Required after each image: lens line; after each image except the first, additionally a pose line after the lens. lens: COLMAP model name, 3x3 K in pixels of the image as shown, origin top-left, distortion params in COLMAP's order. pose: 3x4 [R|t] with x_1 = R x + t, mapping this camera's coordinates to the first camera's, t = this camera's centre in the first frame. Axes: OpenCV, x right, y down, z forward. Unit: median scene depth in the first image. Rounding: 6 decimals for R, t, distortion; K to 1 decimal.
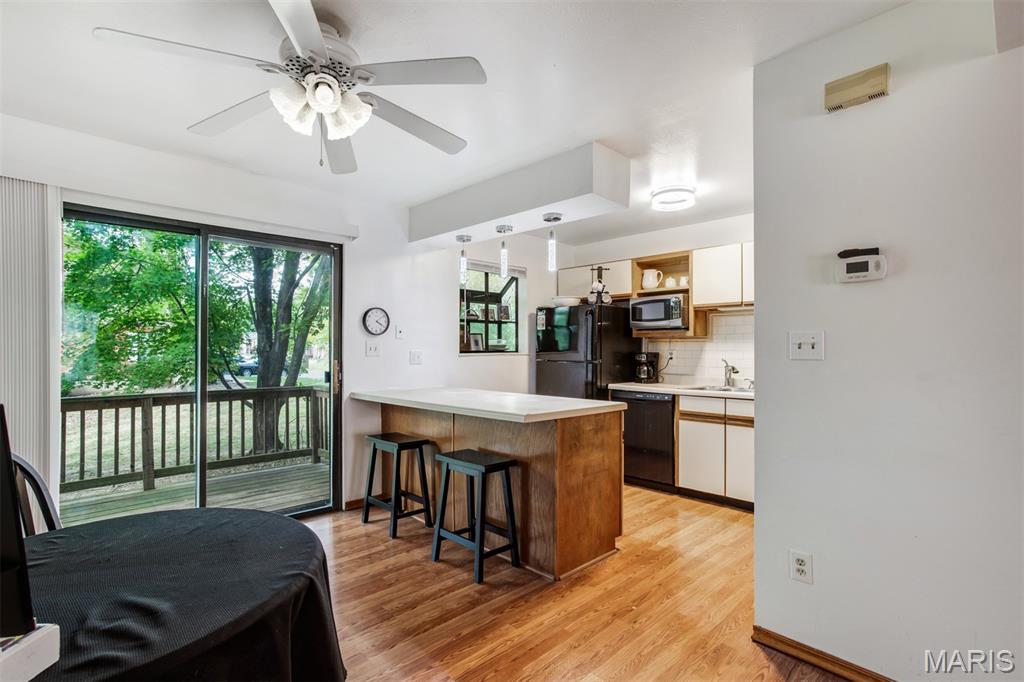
lens RADIAL K [[485.6, 0, 501.1], [0, 485.6, 349.8], [0, 0, 1]] dist [-0.031251, 0.000355]
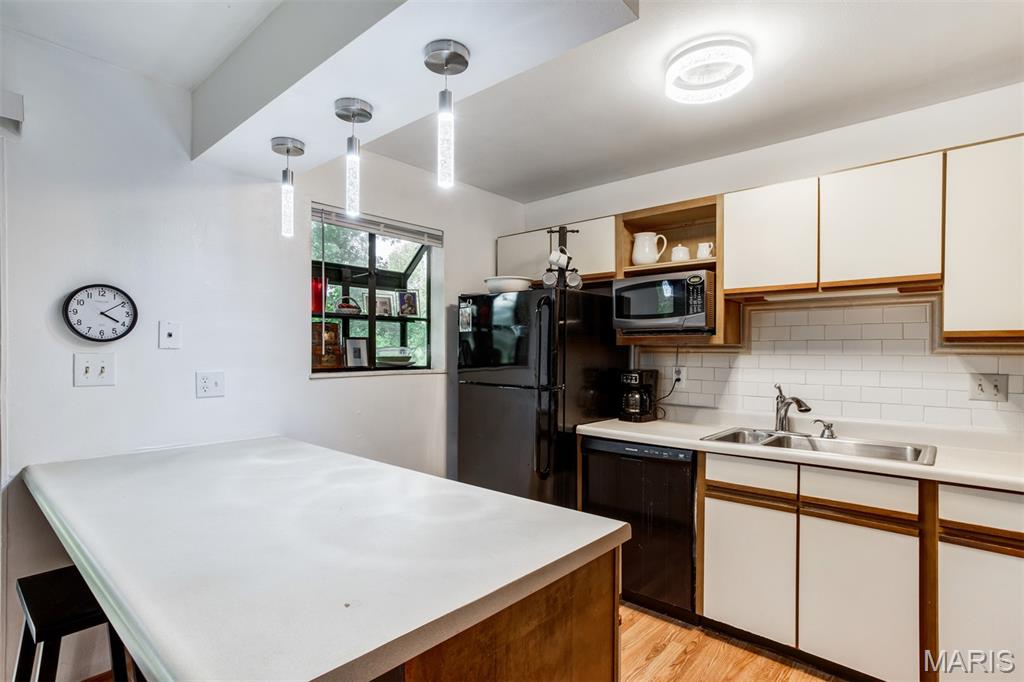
lens RADIAL K [[505.8, 0, 491.3], [0, 505.8, 353.1], [0, 0, 1]] dist [-0.045337, 0.028525]
pose [[0.998244, 0.002160, 0.059189, 0.080118], [-0.002180, 0.999998, 0.000271, -0.016014], [-0.059188, -0.000400, 0.998247, 0.387795]]
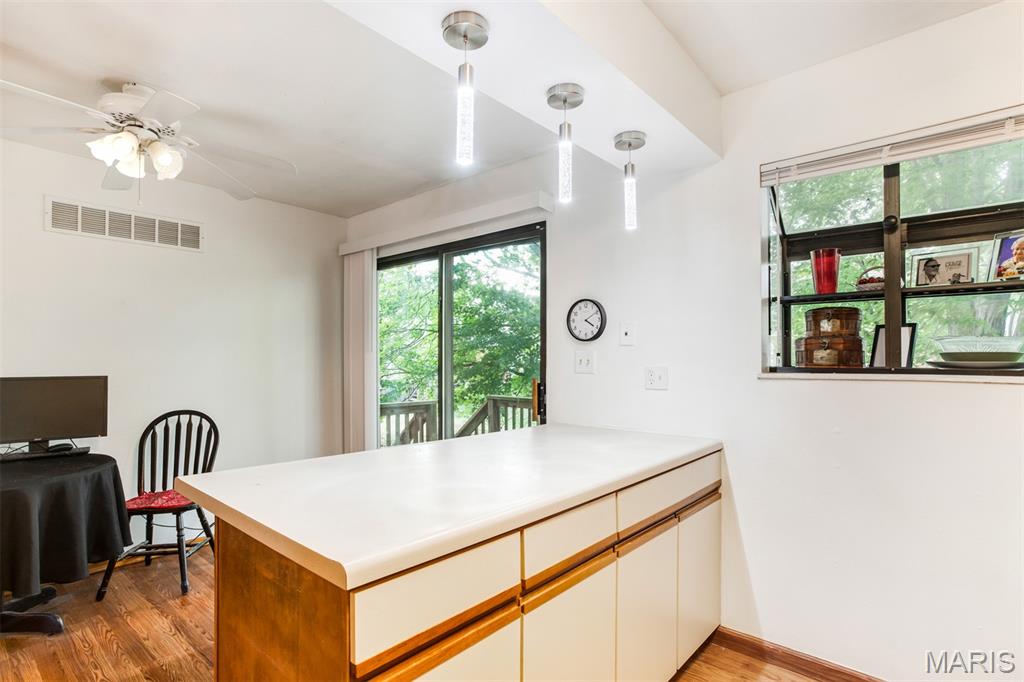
lens RADIAL K [[520.8, 0, 525.4], [0, 520.8, 354.4], [0, 0, 1]] dist [-0.050159, 0.034630]
pose [[0.091747, -0.006516, -0.995761, 0.351158], [-0.003829, 0.999969, -0.006897, -0.005587], [0.995775, 0.004446, 0.091719, 0.685404]]
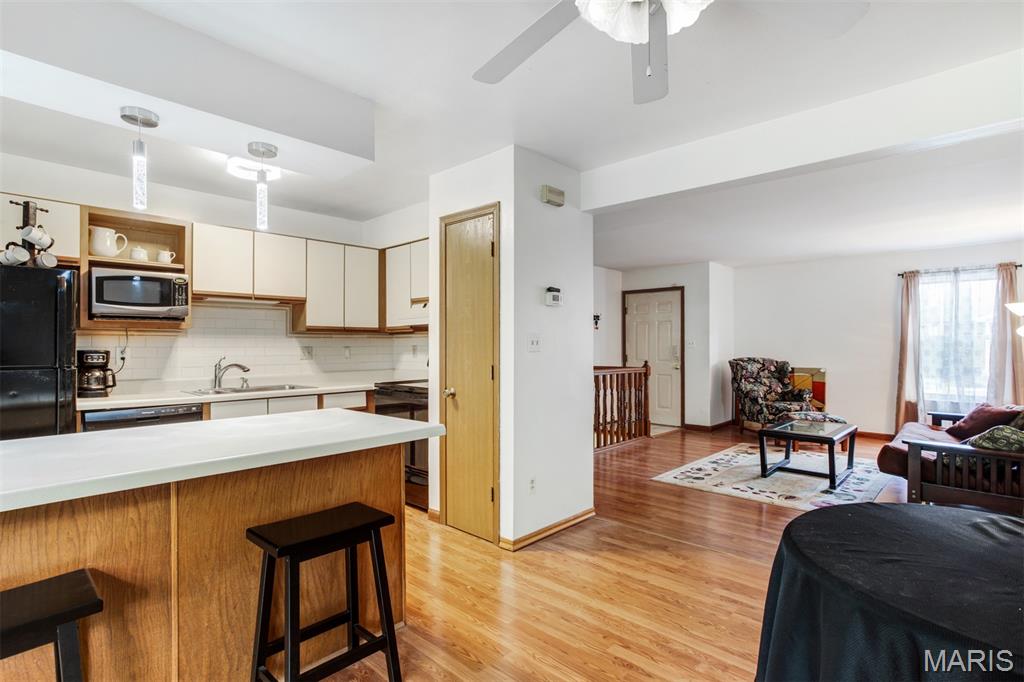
lens RADIAL K [[506.6, 0, 512.0], [0, 506.6, 341.0], [0, 0, 1]] dist [-0.047894, 0.029460]
pose [[-0.035639, 0.006510, 0.999344, -0.415253], [0.003425, 0.999974, -0.006392, -0.001442], [-0.999359, 0.003195, -0.035660, 0.458938]]
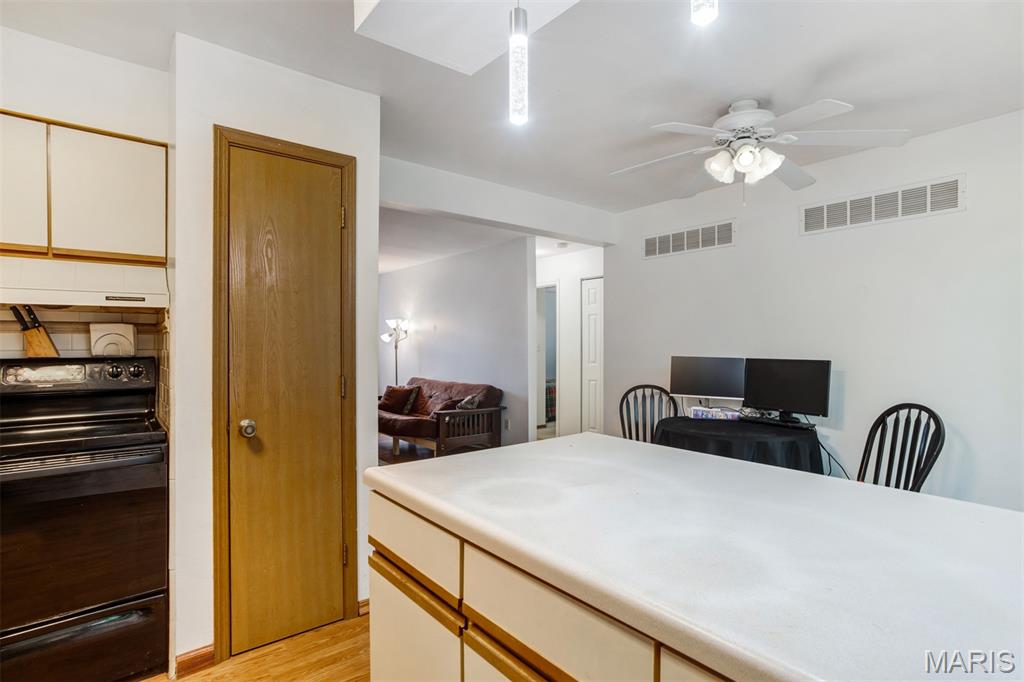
lens RADIAL K [[504.7, 0, 485.6], [0, 504.7, 337.1], [0, 0, 1]] dist [0.001472, 0.000404]
pose [[-0.992164, 0.004245, 0.124867, 0.051084], [0.002539, 0.999901, -0.013823, -0.003732], [-0.124913, -0.013398, -0.992077, 0.926787]]
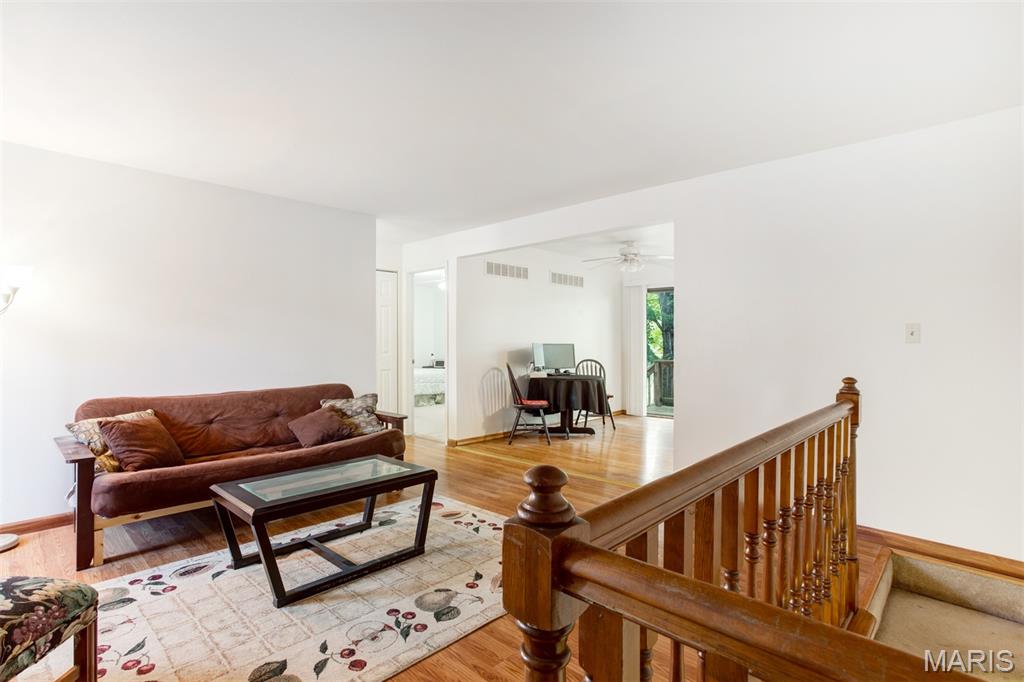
lens RADIAL K [[501.2, 0, 501.7], [0, 501.2, 337.8], [0, 0, 1]] dist [-0.023011, 0.000584]
pose [[0.019778, -0.002424, -0.999801, 1.147662], [-0.009066, 0.999956, -0.002603, 0.005955], [0.999763, 0.009116, 0.019755, 0.012822]]
